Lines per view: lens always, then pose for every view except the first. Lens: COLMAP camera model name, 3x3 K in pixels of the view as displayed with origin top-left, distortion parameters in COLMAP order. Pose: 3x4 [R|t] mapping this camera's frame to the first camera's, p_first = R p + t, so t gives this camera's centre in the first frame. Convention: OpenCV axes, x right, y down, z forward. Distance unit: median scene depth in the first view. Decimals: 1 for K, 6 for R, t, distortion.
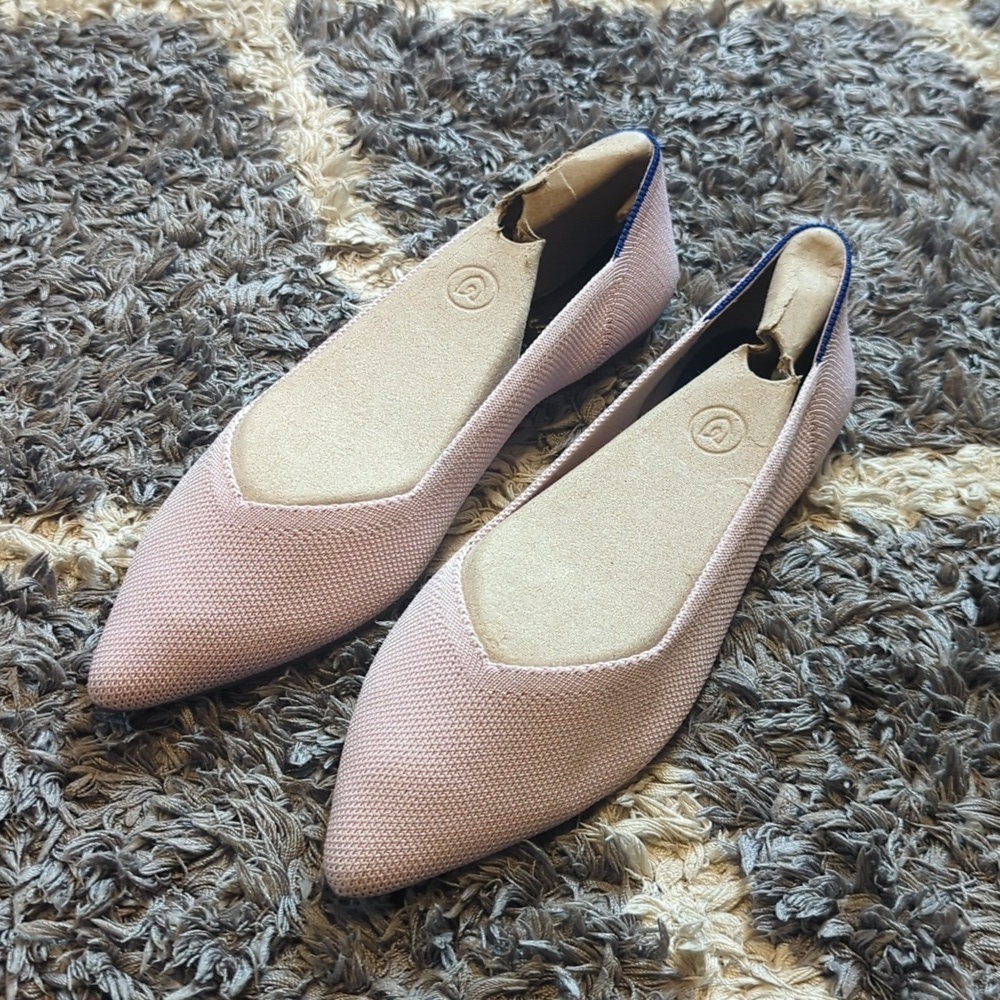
lens RADIAL K [[1630.4, 0, 500.0], [0, 1630.4, 500.0], [0, 0, 1]] dist [0.073639, -0.281905]
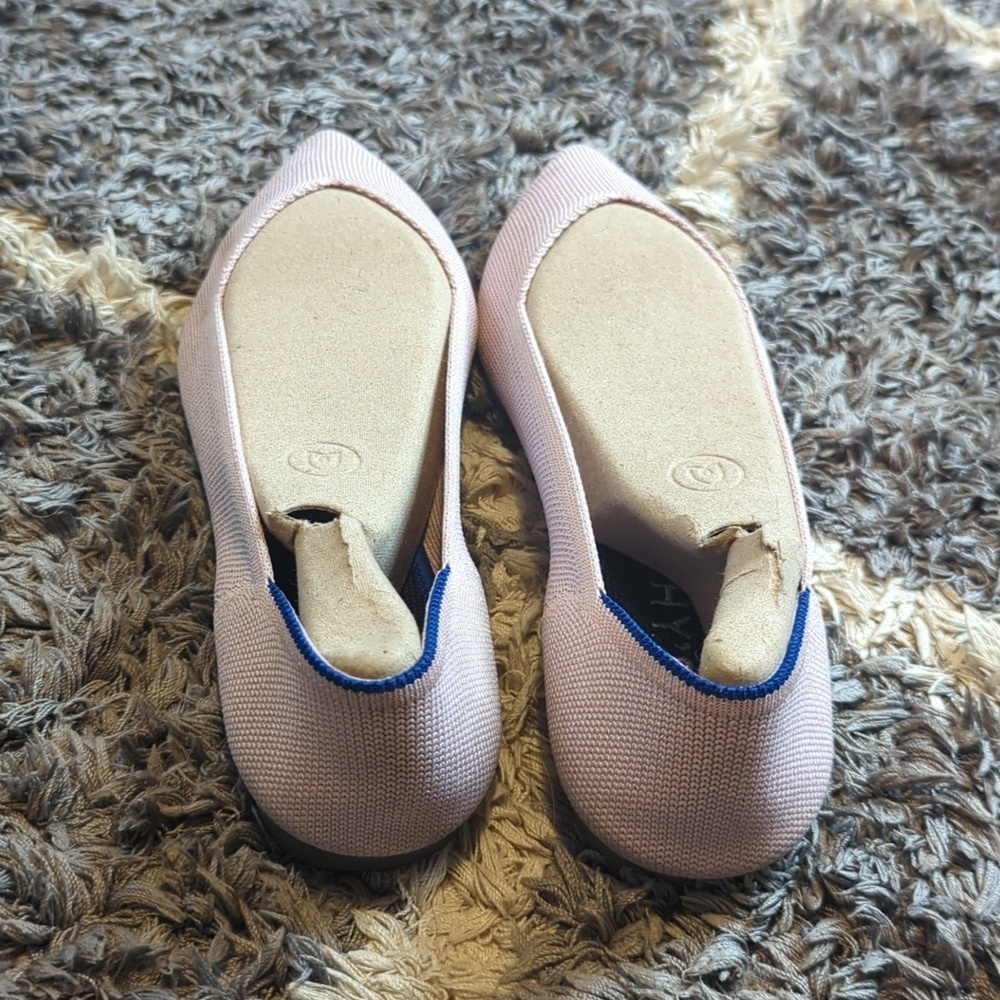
lens RADIAL K [[1630.4, 0, 500.0], [0, 1630.4, 500.0], [0, 0, 1]] dist [0.073639, -0.281905]
pose [[0.796391, 0.397556, -0.455752, 0.321774], [-0.448410, 0.893819, -0.003877, 0.034452], [0.405819, 0.207452, 0.890098, 0.233030]]
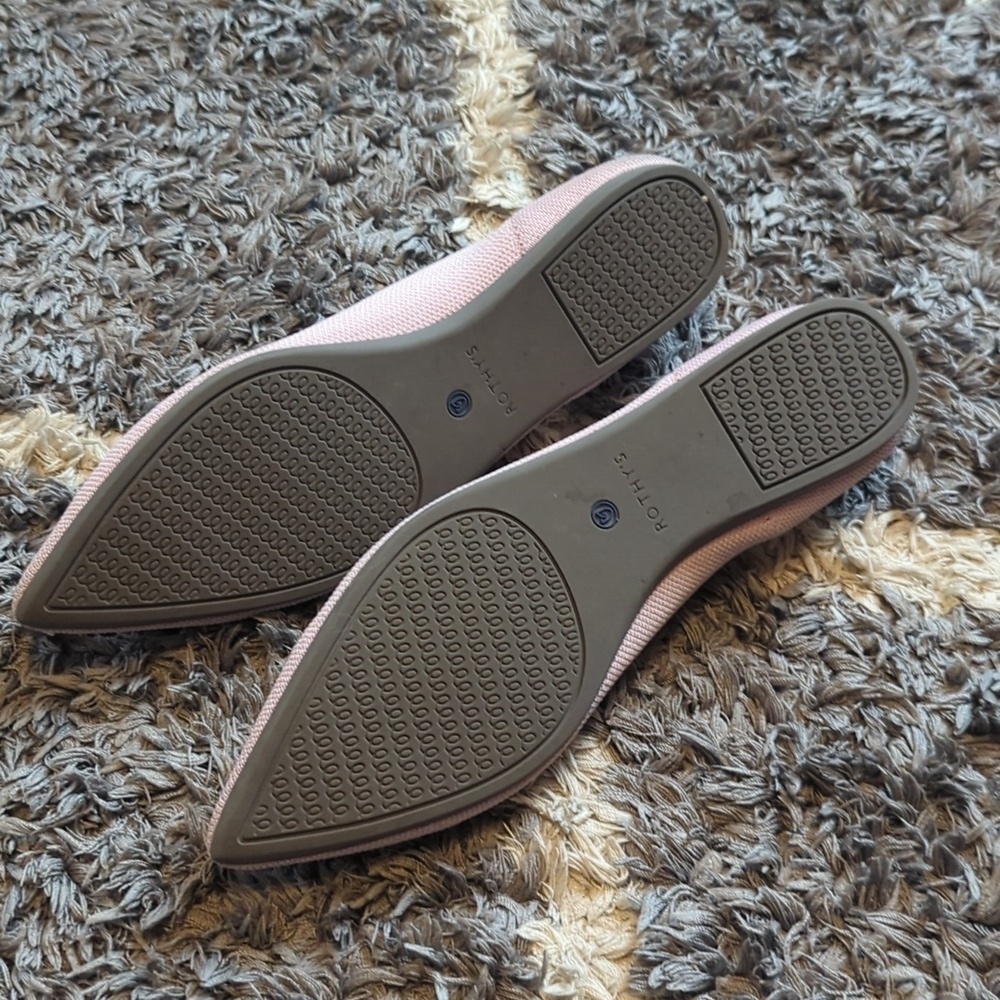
lens RADIAL K [[1630.4, 0, 500.0], [0, 1630.4, 500.0], [0, 0, 1]] dist [0.073639, -0.281905]
pose [[0.957024, 0.209595, -0.200439, 0.174467], [-0.178862, 0.970619, 0.160958, -0.156949], [0.228286, -0.118190, 0.966394, -0.008285]]
